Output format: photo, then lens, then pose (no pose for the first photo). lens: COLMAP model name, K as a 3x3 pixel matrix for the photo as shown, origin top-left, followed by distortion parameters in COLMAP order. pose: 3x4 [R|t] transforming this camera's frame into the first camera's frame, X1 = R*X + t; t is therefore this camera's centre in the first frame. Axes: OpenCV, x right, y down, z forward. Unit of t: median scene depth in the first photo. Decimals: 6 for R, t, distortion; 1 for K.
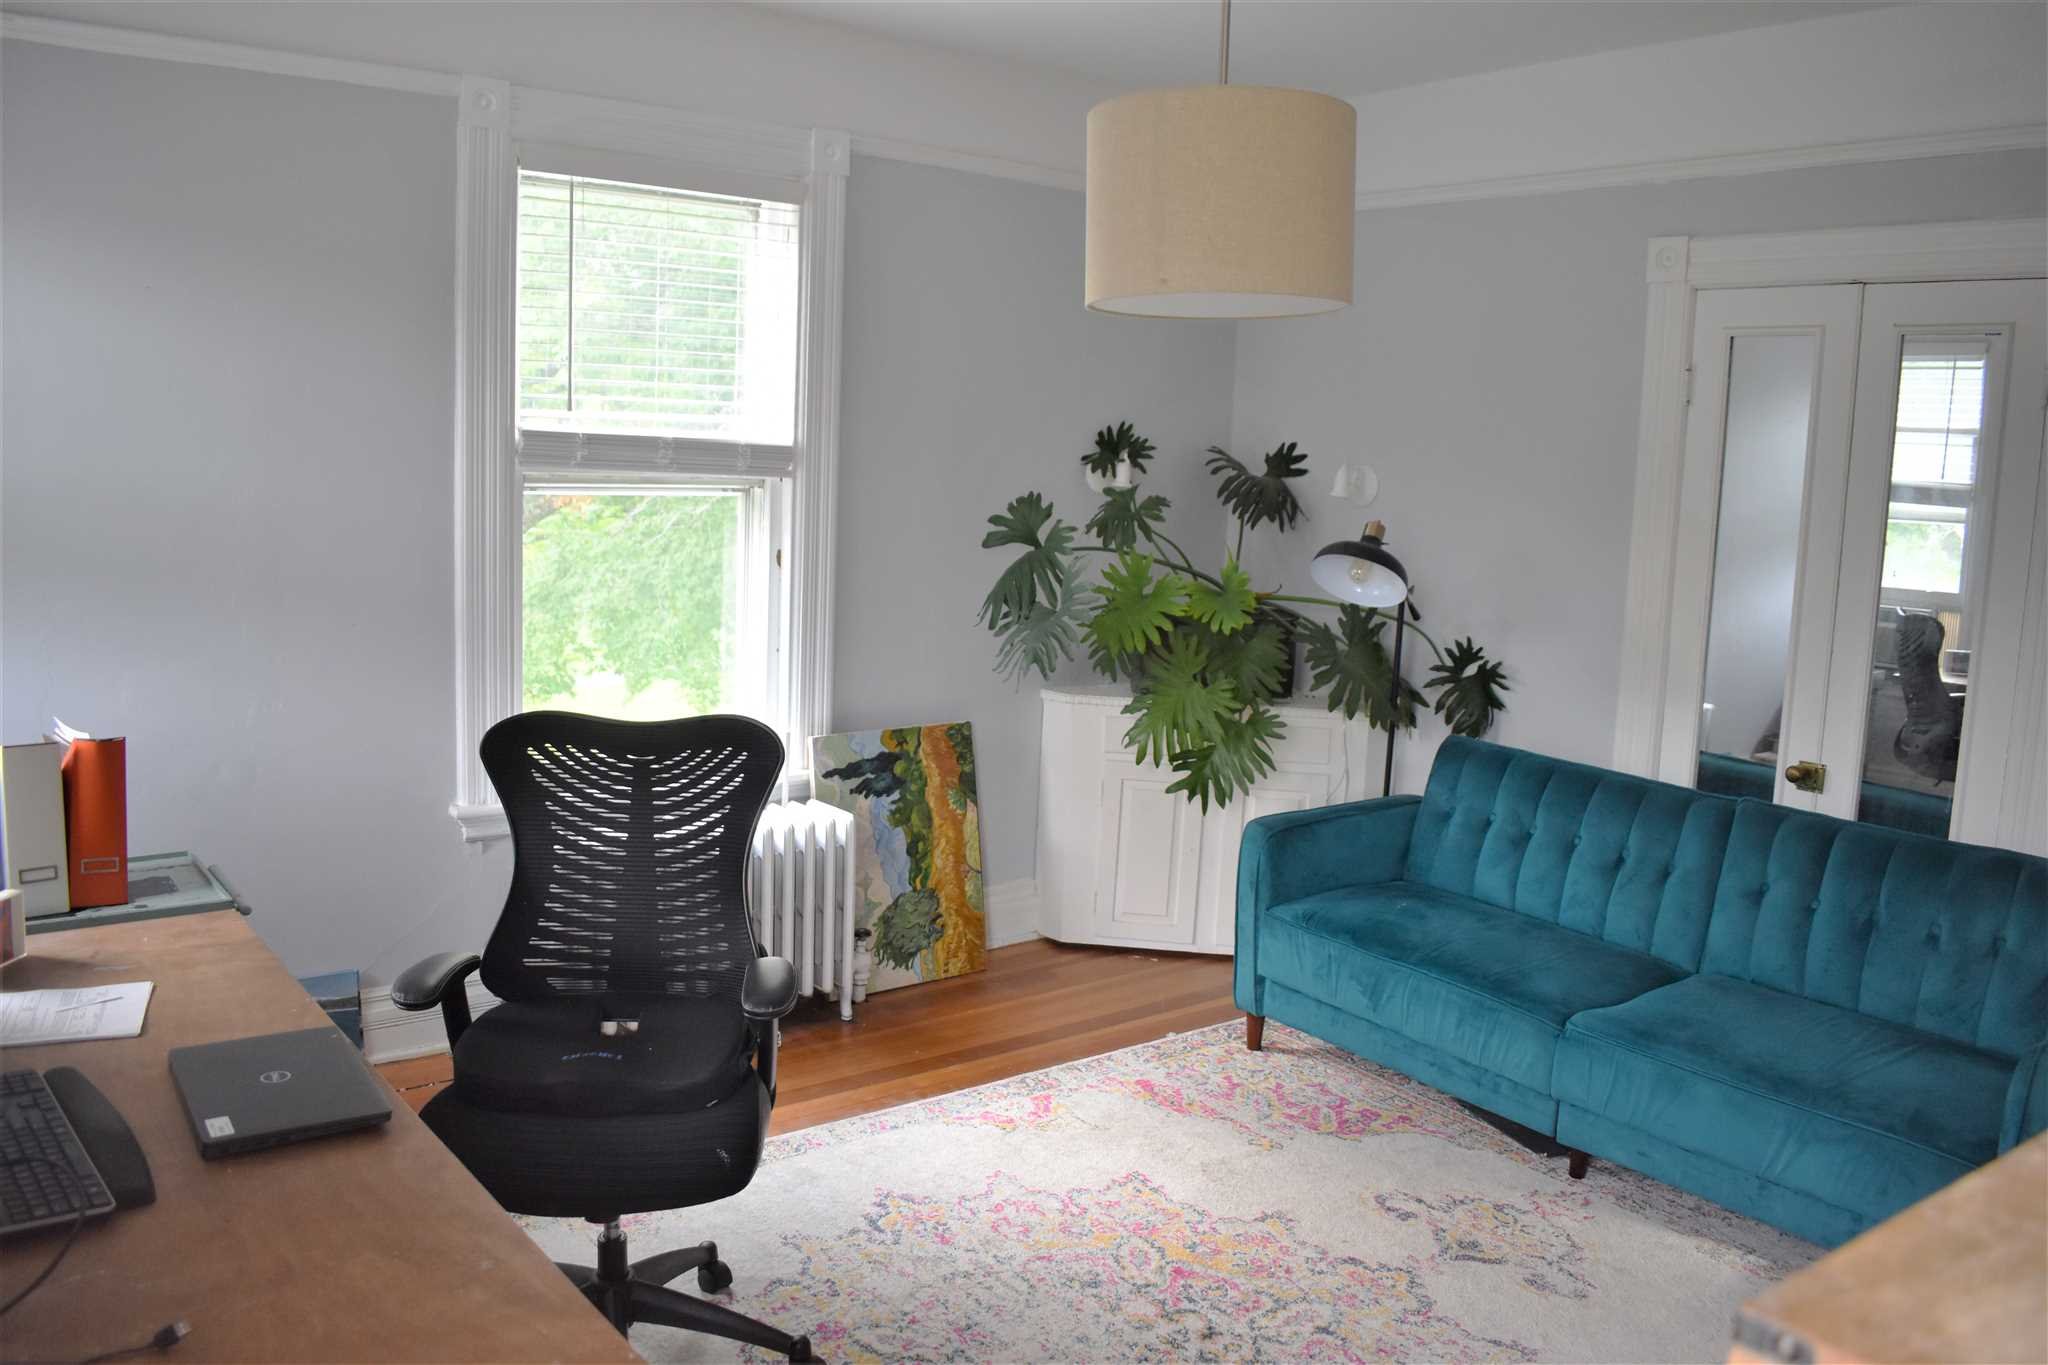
lens RADIAL K [[1604.9, 0, 1024.2], [0, 1604.9, 671.1], [0, 0, 1]] dist [-0.073782, -0.002795]
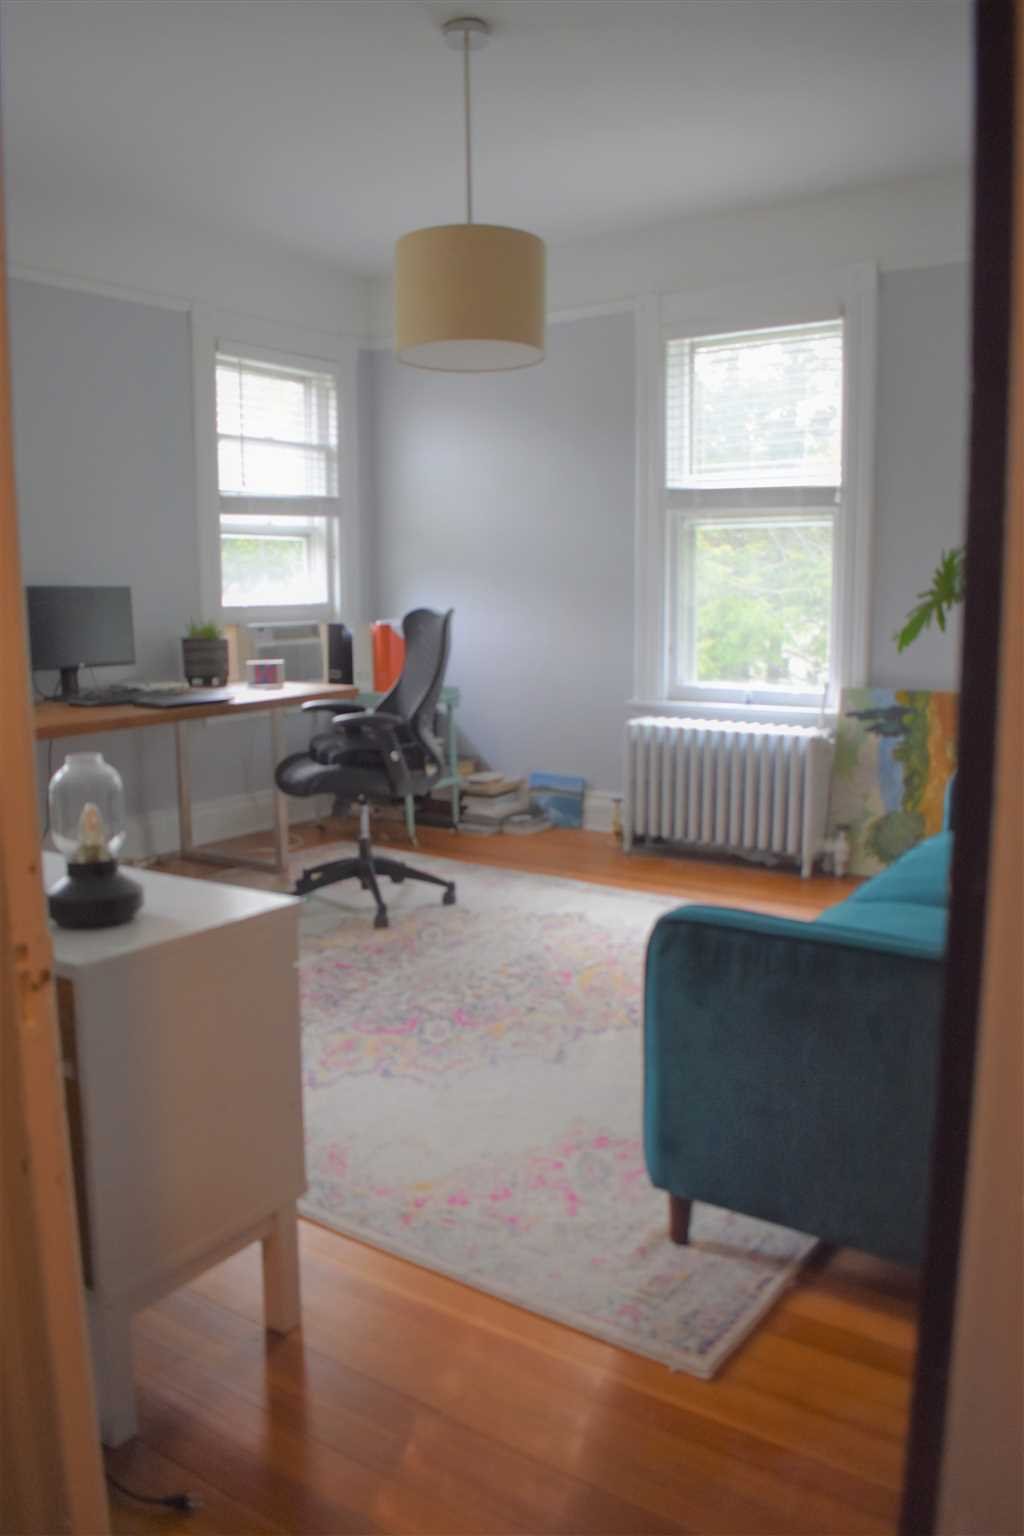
lens RADIAL K [[1203.7, 0, 511.9], [0, 1203.7, 771.7], [0, 0, 1]] dist [-0.073782, -0.002795]
pose [[0.308347, 0.106233, -0.945323, 0.782375], [-0.113534, 0.990752, 0.074305, 0.068245], [0.944474, 0.084414, 0.317557, 0.375097]]
